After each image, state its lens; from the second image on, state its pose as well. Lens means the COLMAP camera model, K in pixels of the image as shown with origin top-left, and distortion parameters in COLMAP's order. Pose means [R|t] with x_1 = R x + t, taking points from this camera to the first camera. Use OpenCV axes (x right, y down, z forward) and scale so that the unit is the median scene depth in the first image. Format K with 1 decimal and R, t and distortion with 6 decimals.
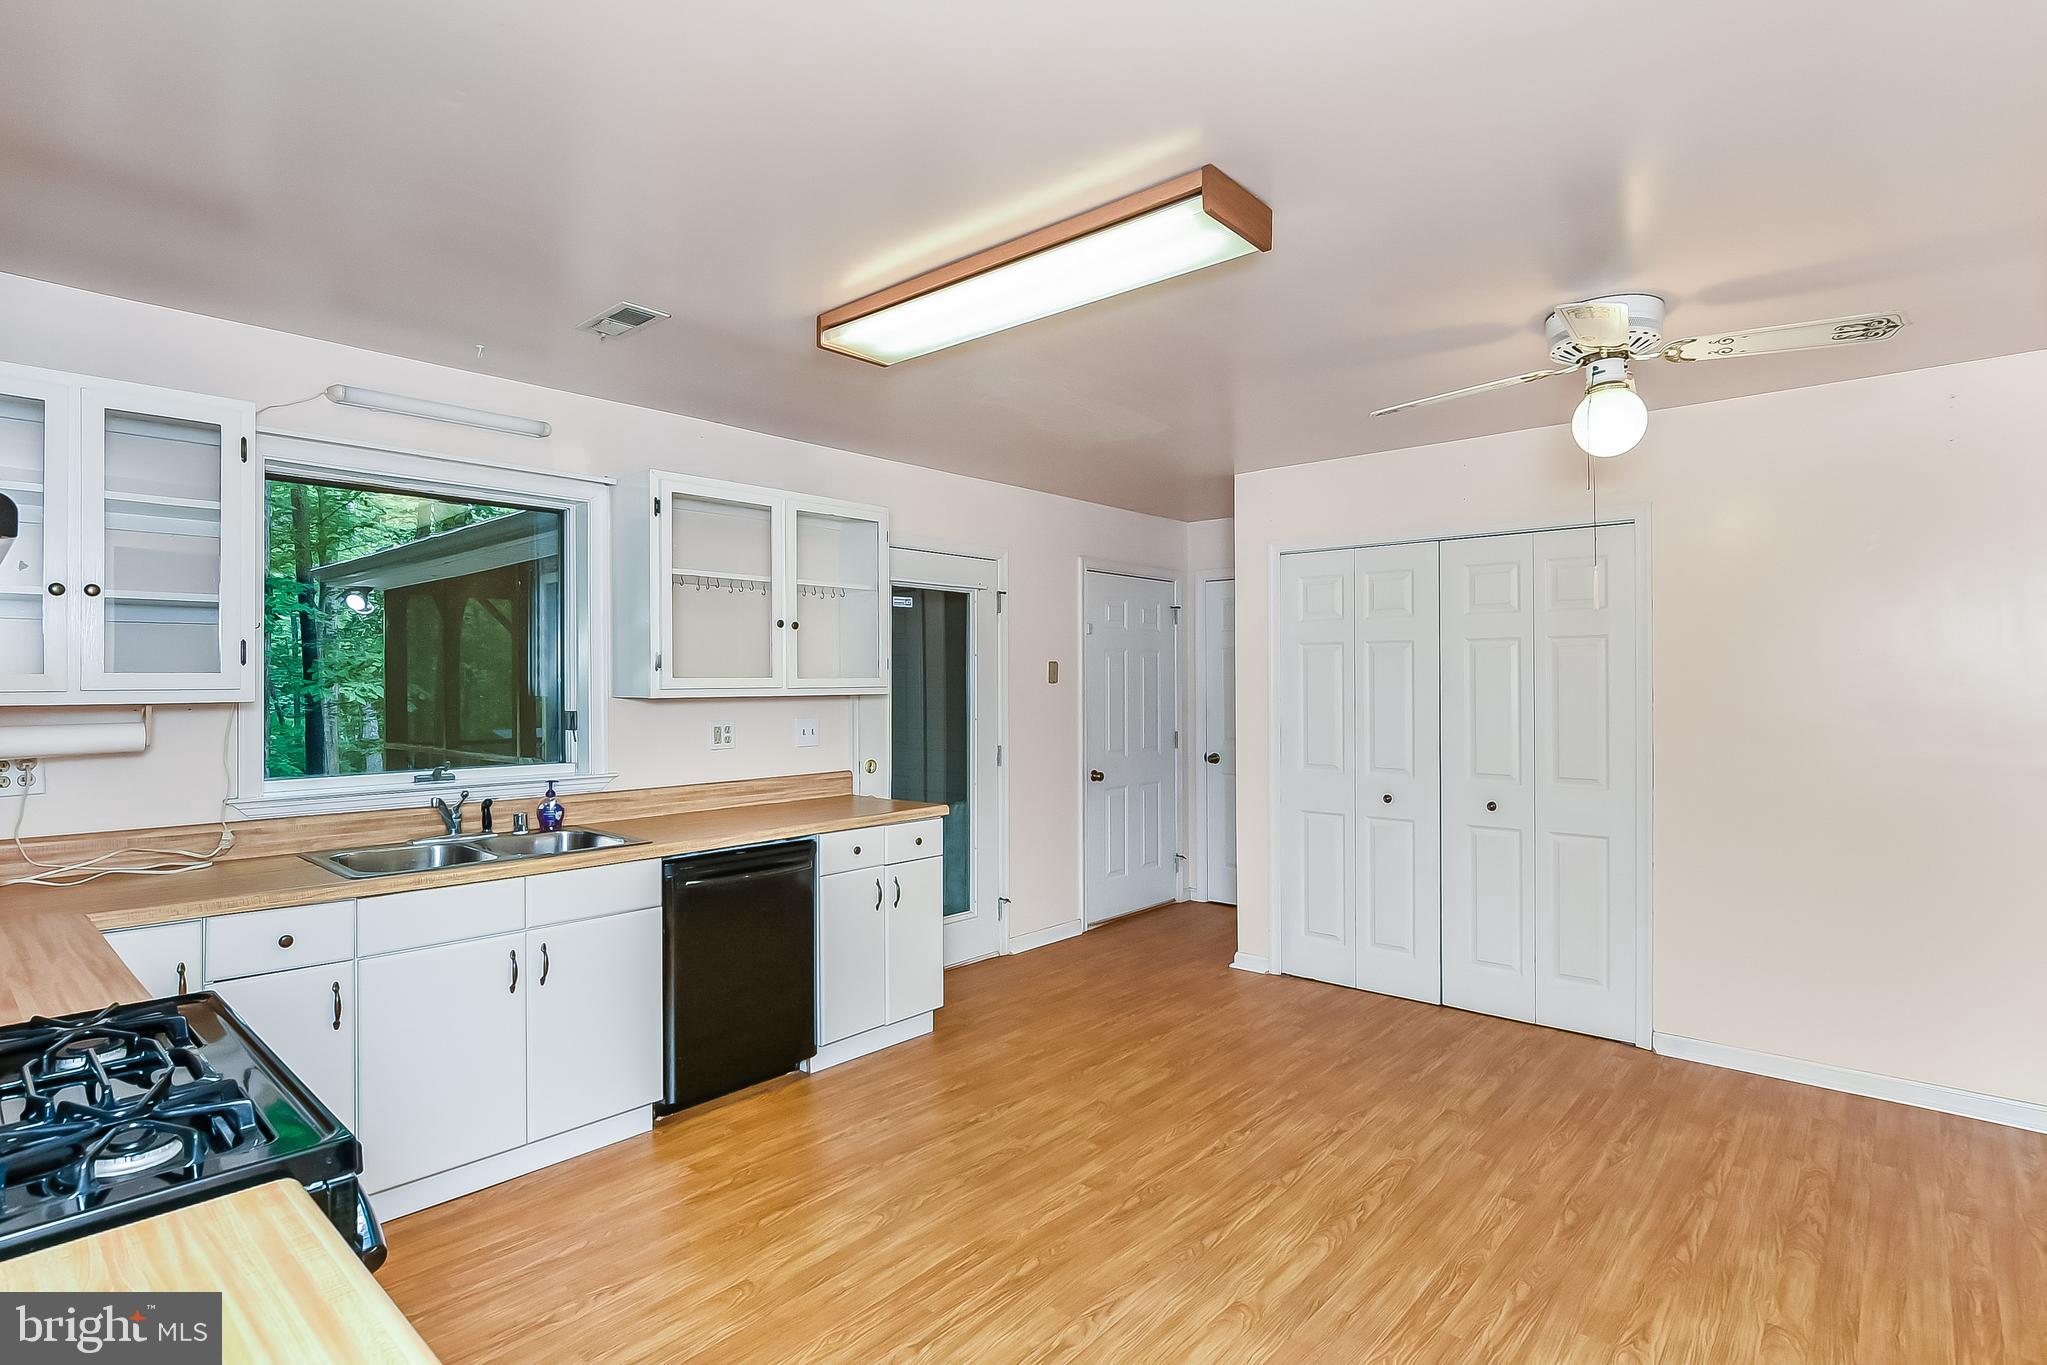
lens RADIAL K [[1007.2, 0, 1010.0], [0, 1007.2, 689.7], [0, 0, 1]] dist [-0.017517, 0.001195]
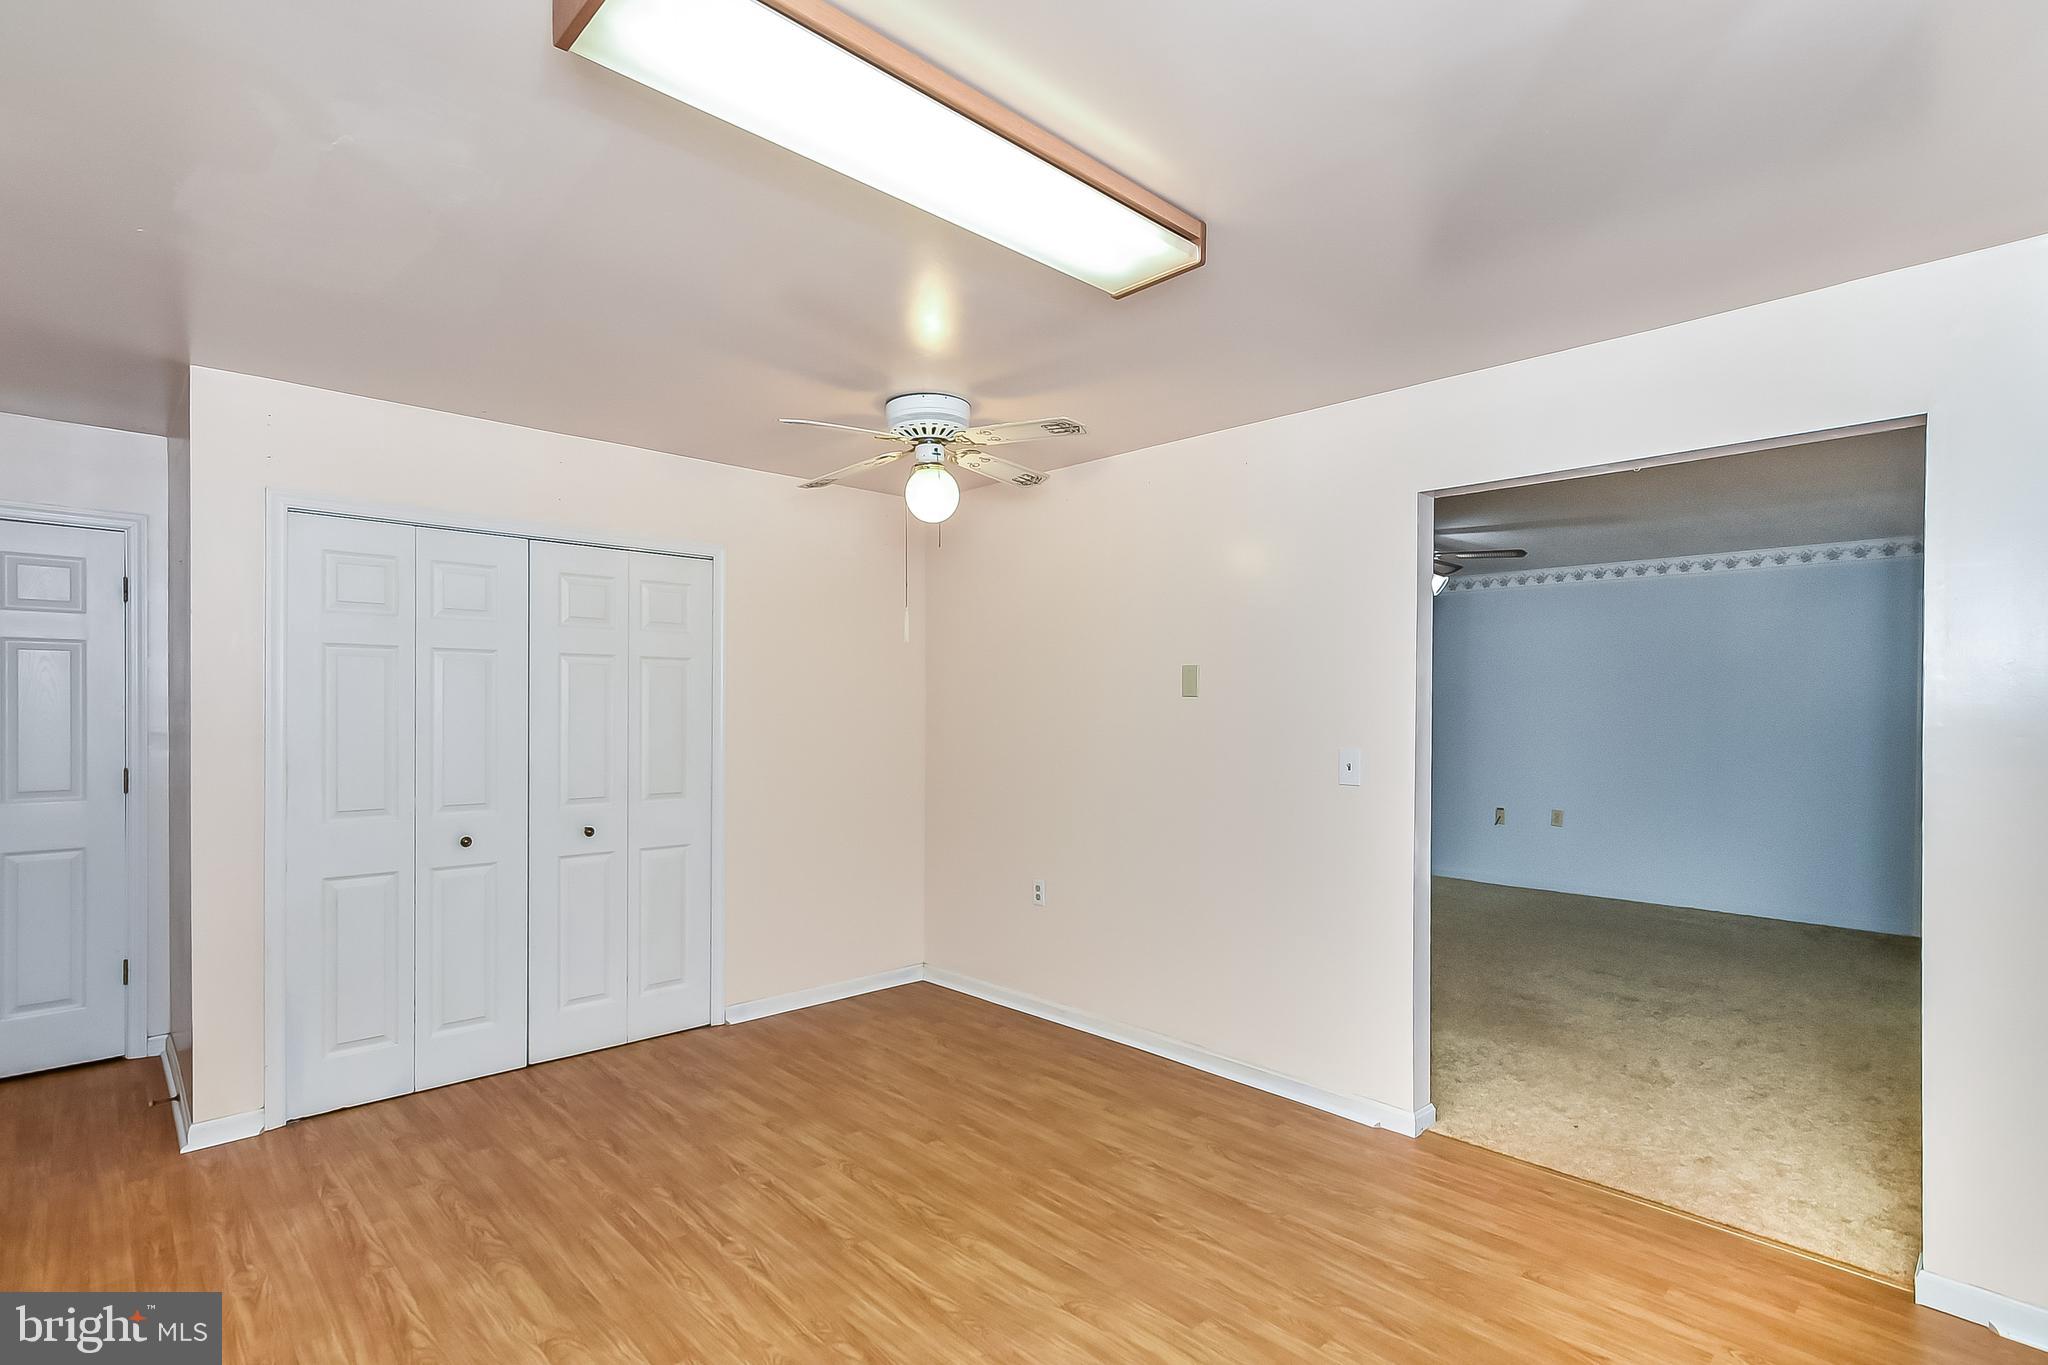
lens RADIAL K [[997.1, 0, 1015.7], [0, 997.1, 709.8], [0, 0, 1]] dist [0.001545, 0.000608]
pose [[0.081196, 0.001007, 0.996698, -0.524942], [0.001434, 0.999998, -0.001127, 0.004283], [-0.996697, 0.001521, 0.081194, 0.642667]]
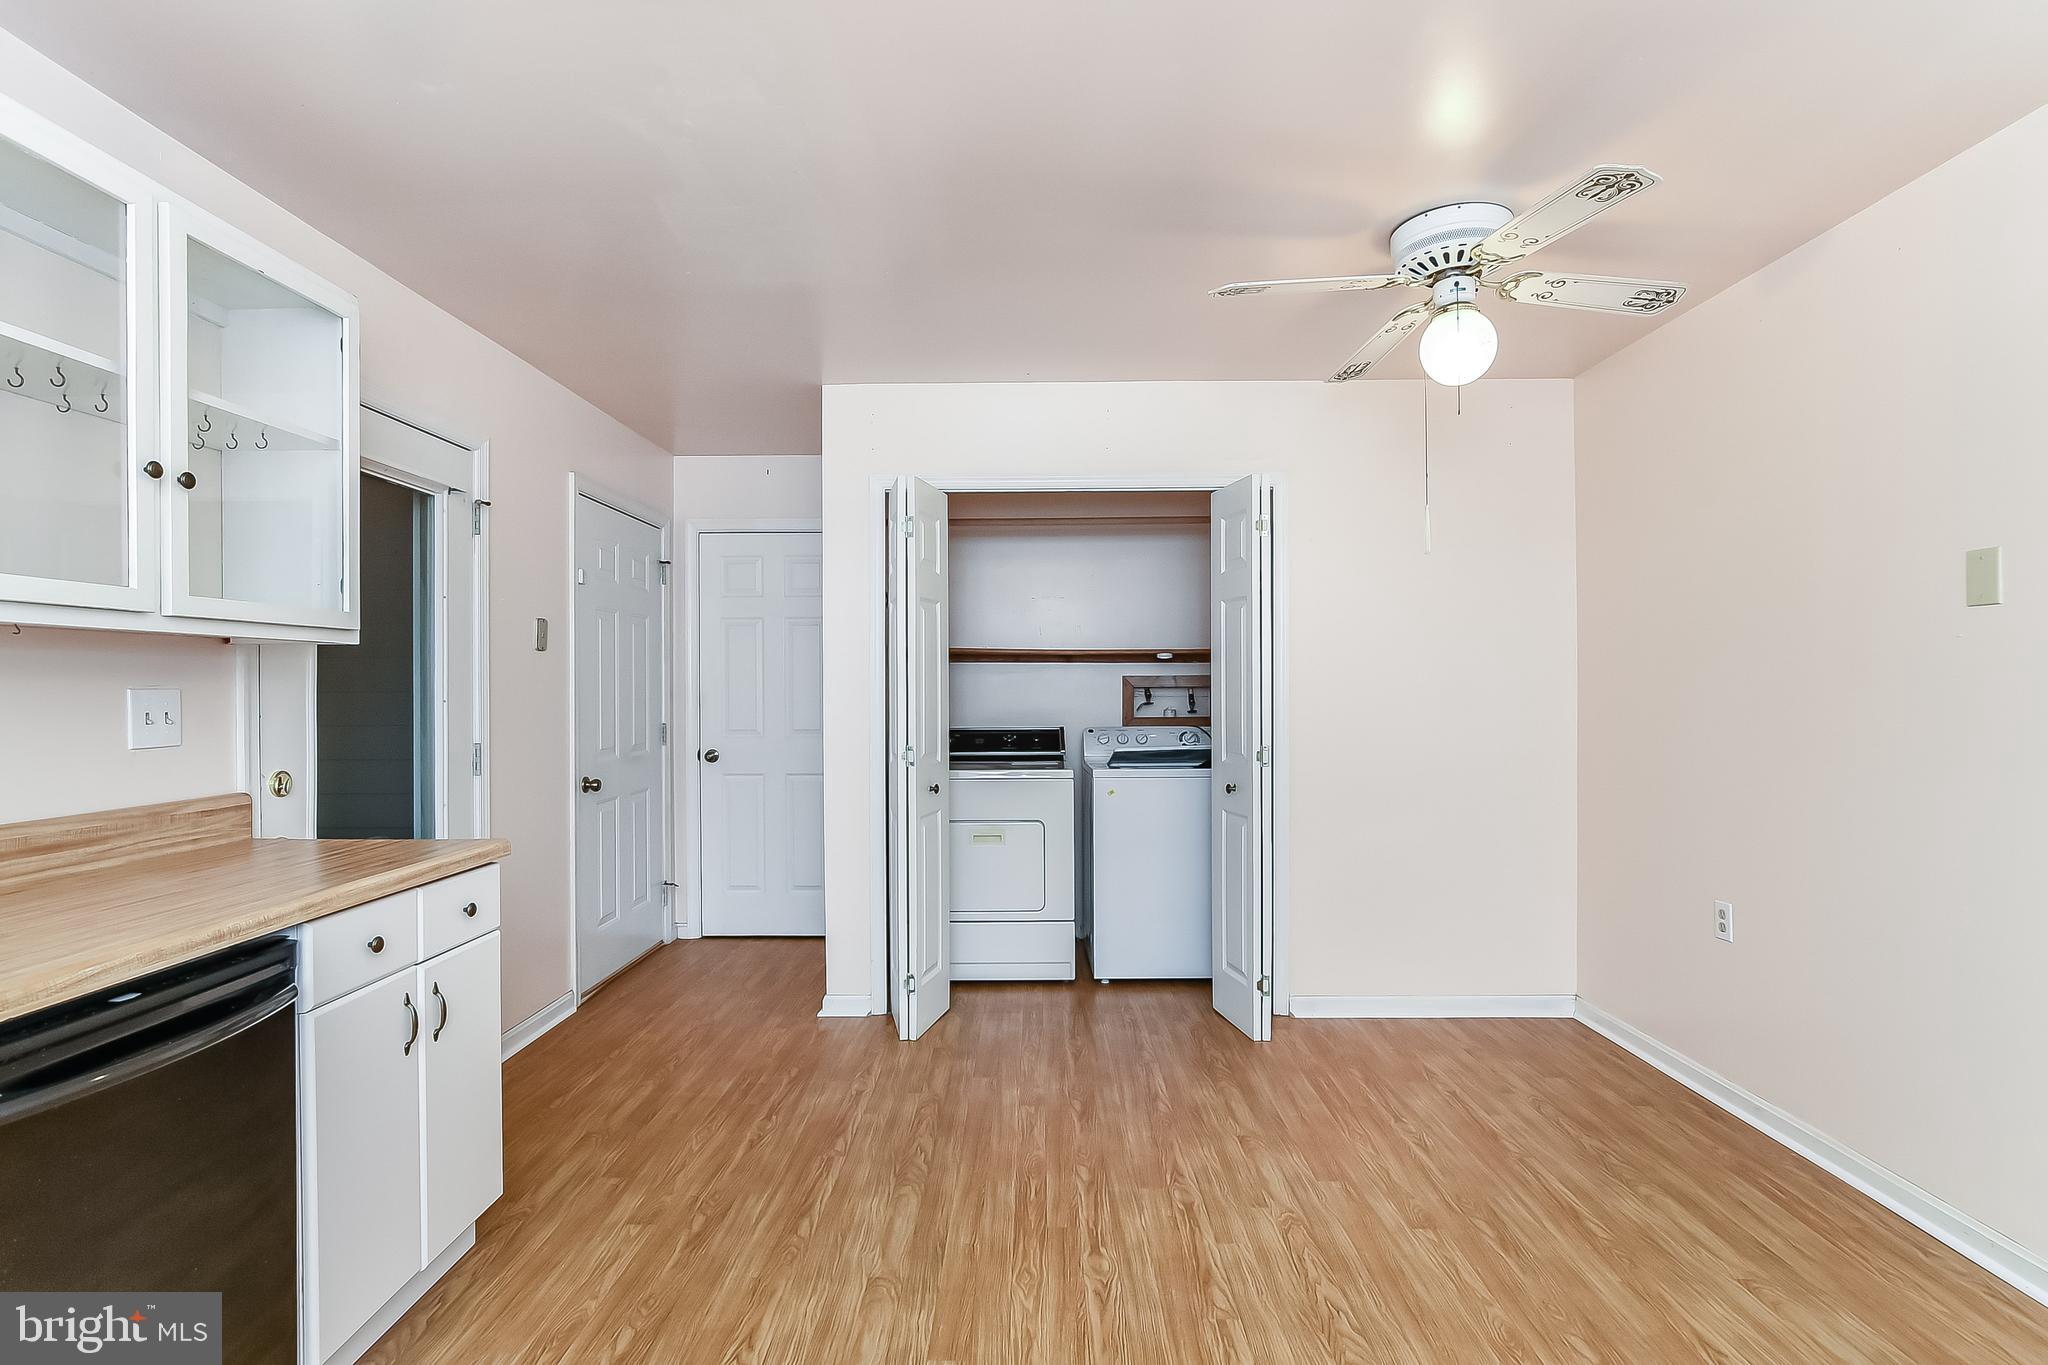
lens RADIAL K [[1007.6, 0, 1010.5], [0, 1007.6, 689.7], [0, 0, 1]] dist [-0.017517, 0.001195]
pose [[0.759761, -0.000420, 0.650202, -0.255968], [0.005895, 0.999963, -0.006242, 0.042544], [-0.650176, 0.008575, 0.759736, 0.458637]]
